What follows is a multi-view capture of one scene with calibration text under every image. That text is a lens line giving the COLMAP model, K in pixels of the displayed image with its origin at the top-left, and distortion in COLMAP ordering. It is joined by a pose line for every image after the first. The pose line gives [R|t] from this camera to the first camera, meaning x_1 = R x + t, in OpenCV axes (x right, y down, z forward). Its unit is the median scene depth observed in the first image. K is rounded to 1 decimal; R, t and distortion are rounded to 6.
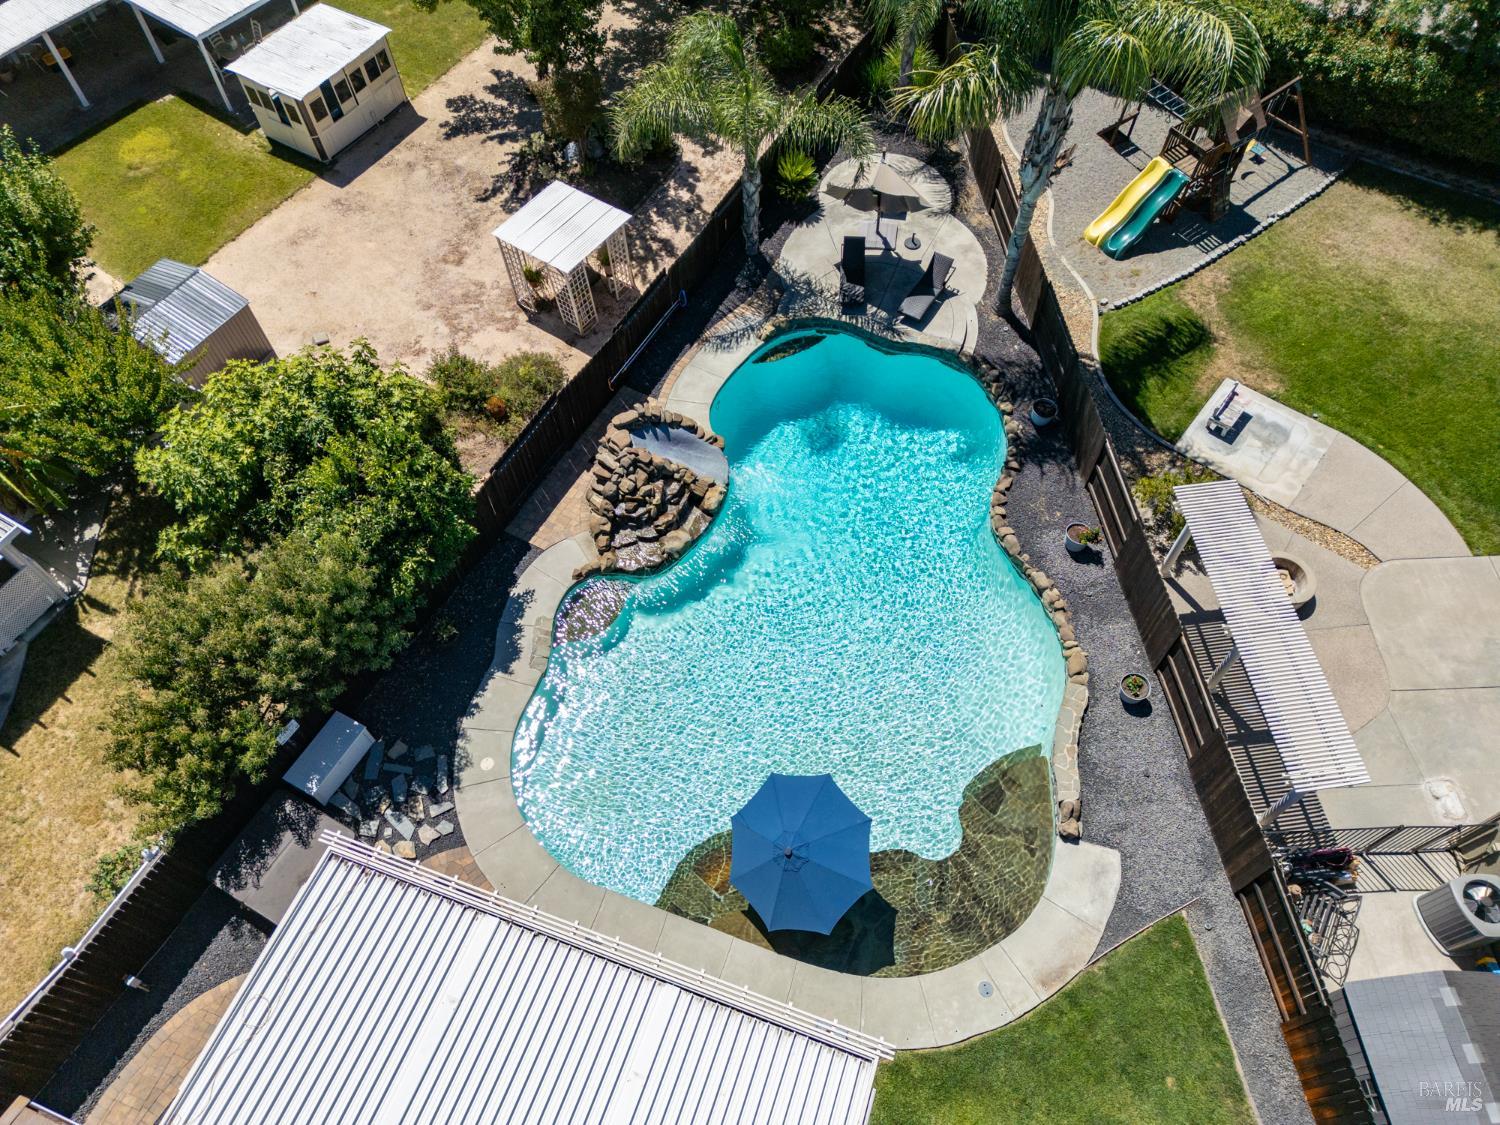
lens RADIAL K [[1045.2, 0, 754.3], [0, 1045.2, 561.6], [0, 0, 1]] dist [0.052395, -0.050473]
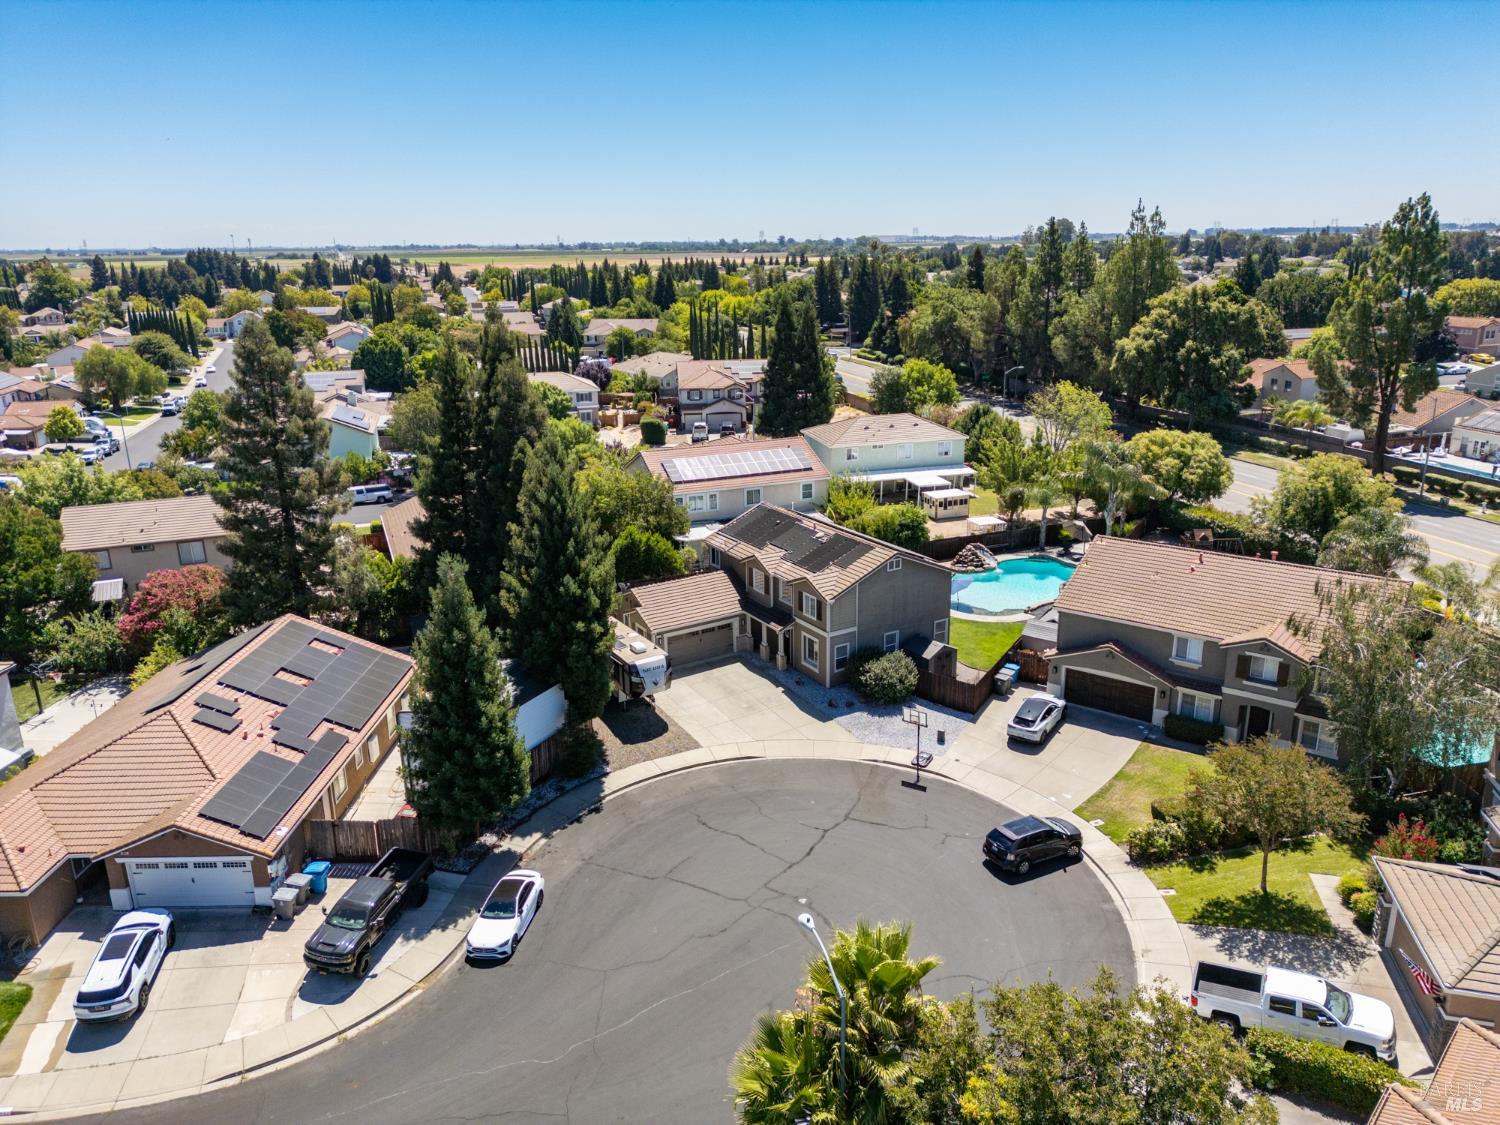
lens RADIAL K [[1045.2, 0, 734.6], [0, 1045.2, 562.9], [0, 0, 1]] dist [0.052395, -0.050473]
pose [[0.769394, 0.183511, -0.611846, 1.496120], [-0.534014, 0.710385, -0.458456, 2.047727], [0.350515, 0.679468, 0.644564, -1.624113]]
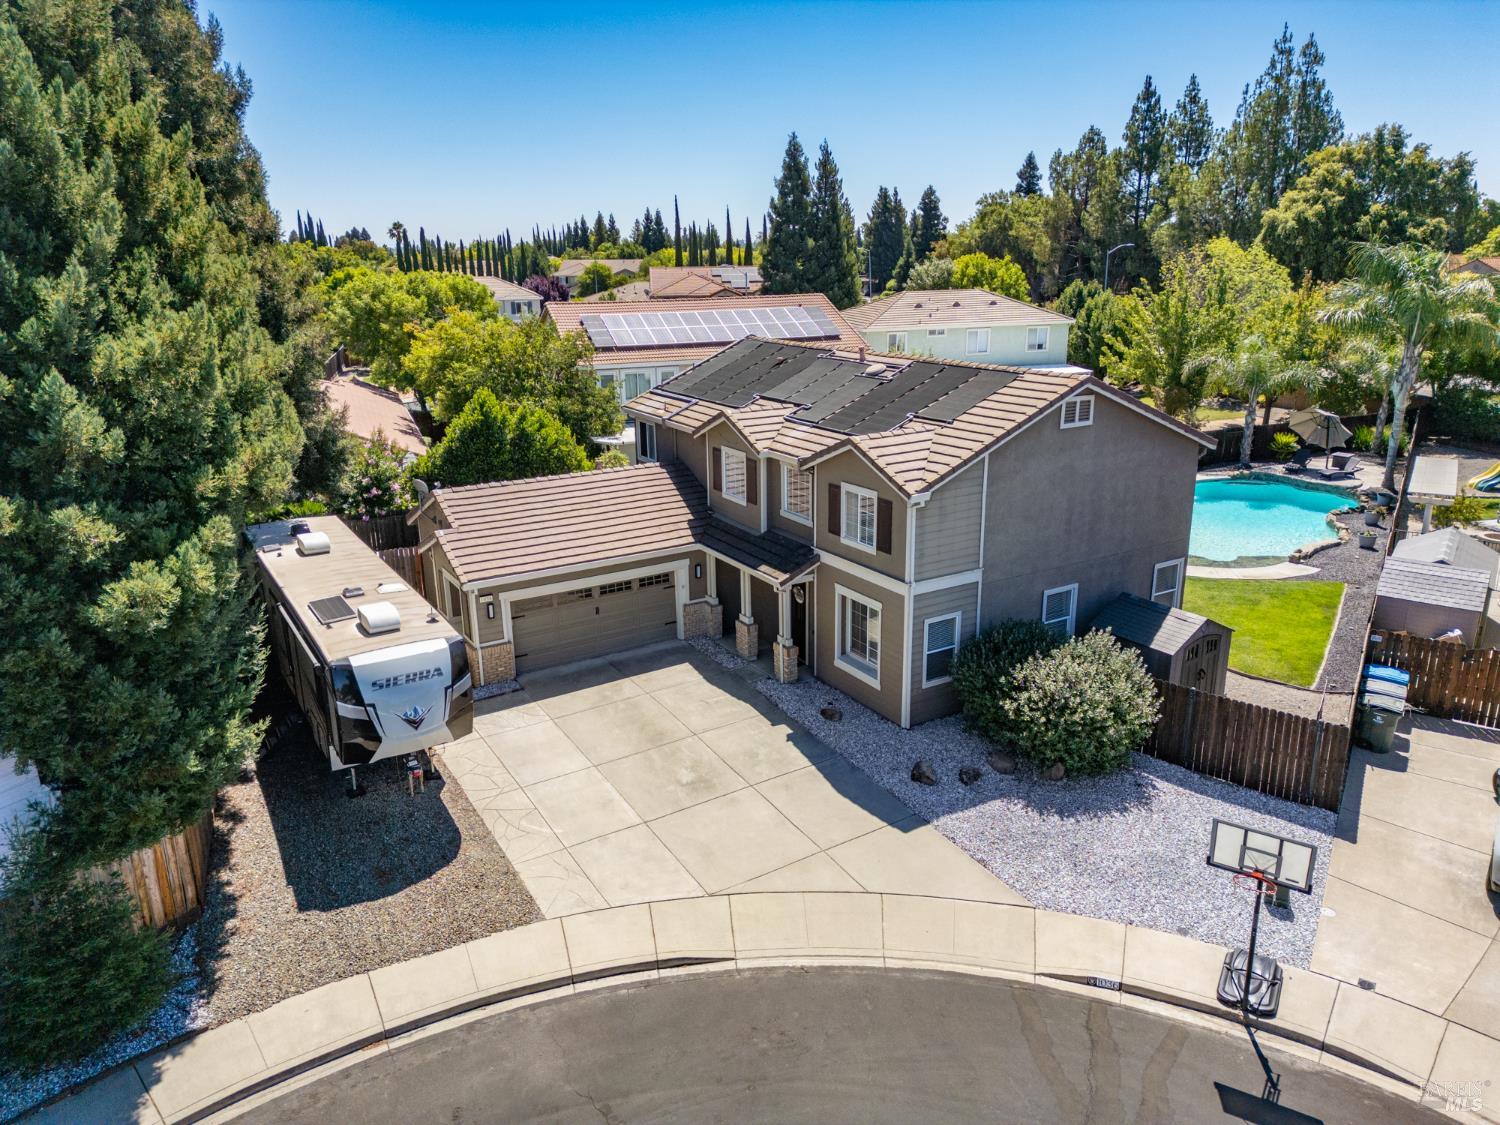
lens RADIAL K [[1045.2, 0, 742.8], [0, 1045.2, 570.0], [0, 0, 1]] dist [0.052395, -0.050473]
pose [[0.770125, 0.188206, -0.609496, 0.575420], [-0.535513, 0.709919, -0.457429, 1.366391], [0.346602, 0.678671, 0.647513, -0.425851]]
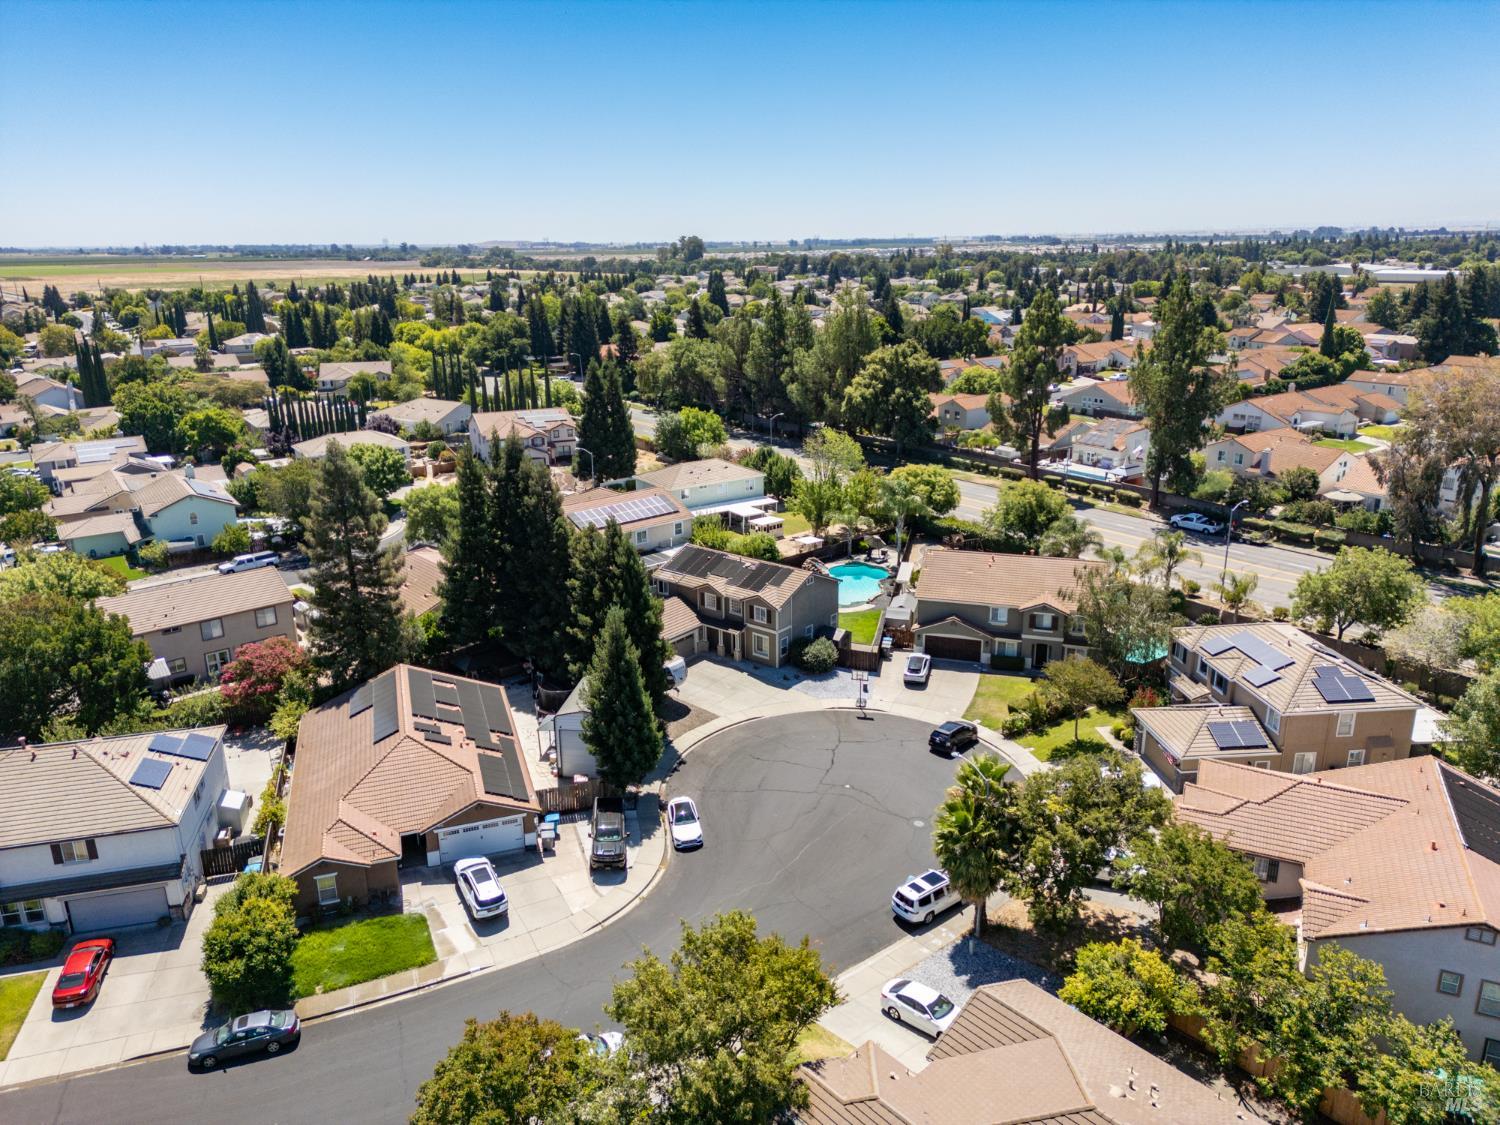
lens RADIAL K [[1045.2, 0, 724.5], [0, 1045.2, 558.0], [0, 0, 1]] dist [0.052395, -0.050473]
pose [[0.935396, 0.095432, -0.340480, 1.221017], [-0.293642, 0.746090, -0.597599, 3.038433], [0.196999, 0.658971, 0.725913, -2.792945]]
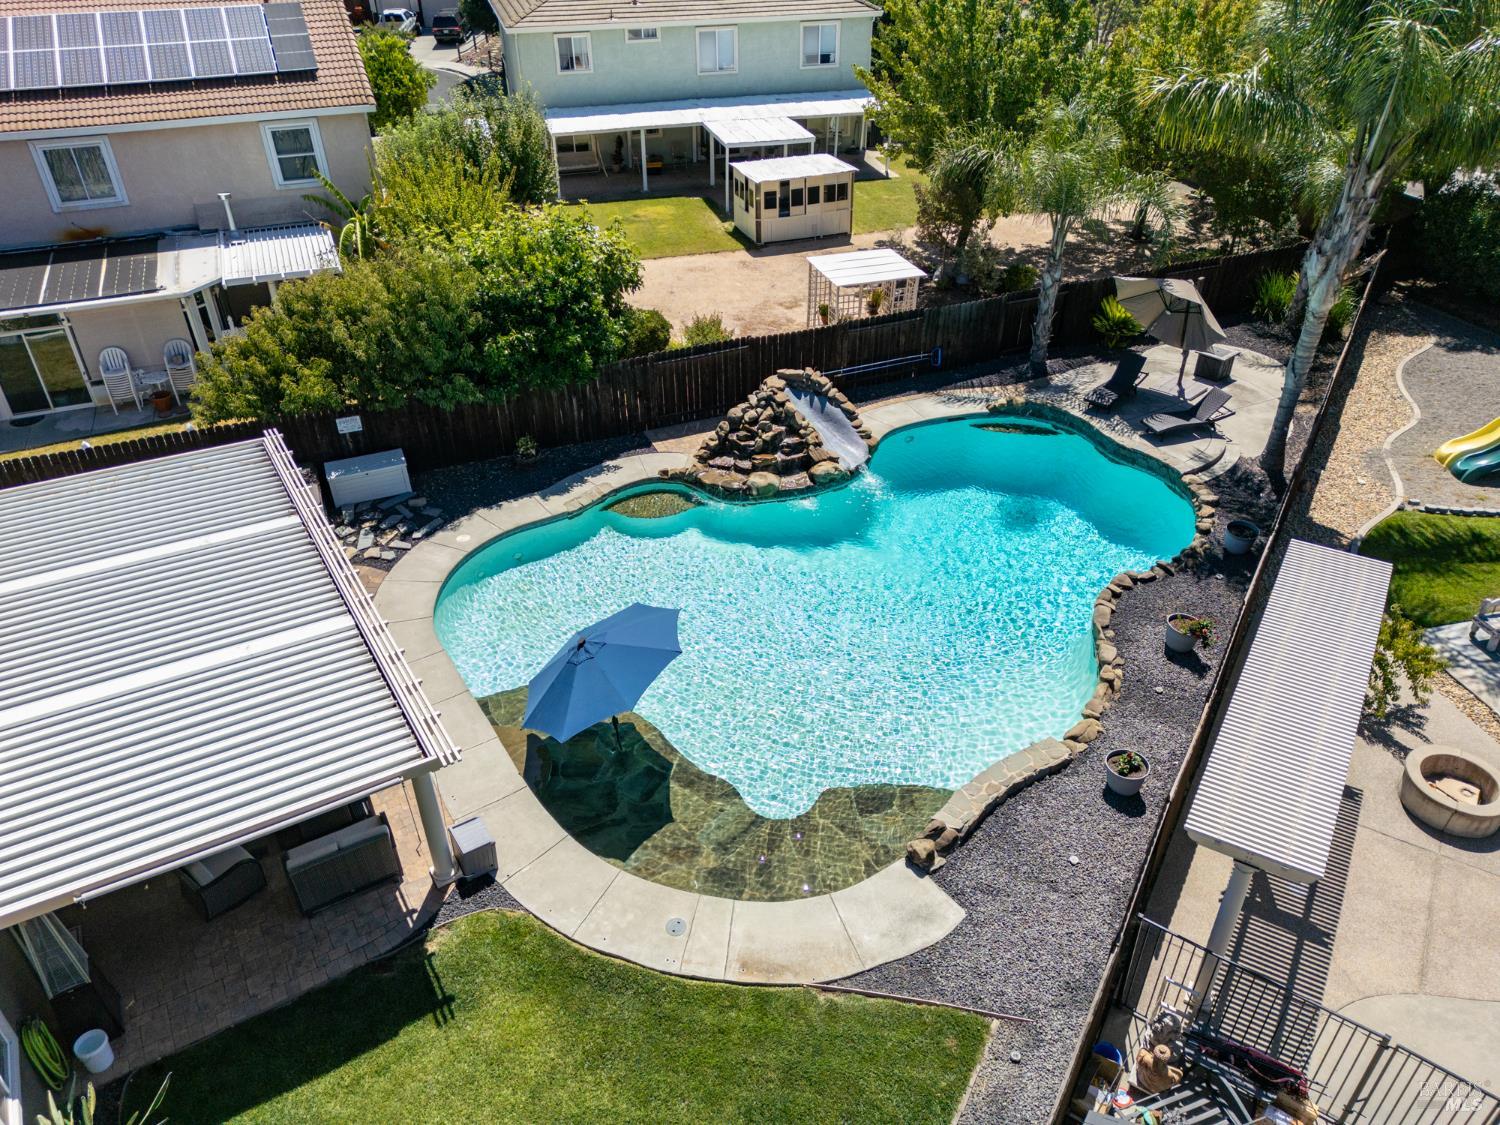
lens RADIAL K [[1045.2, 0, 747.4], [0, 1045.2, 568.0], [0, 0, 1]] dist [0.052395, -0.050473]
pose [[0.783670, 0.354242, -0.510268, 0.420215], [-0.525097, 0.816645, -0.239507, 0.276488], [0.331865, 0.455635, 0.825992, 0.247836]]
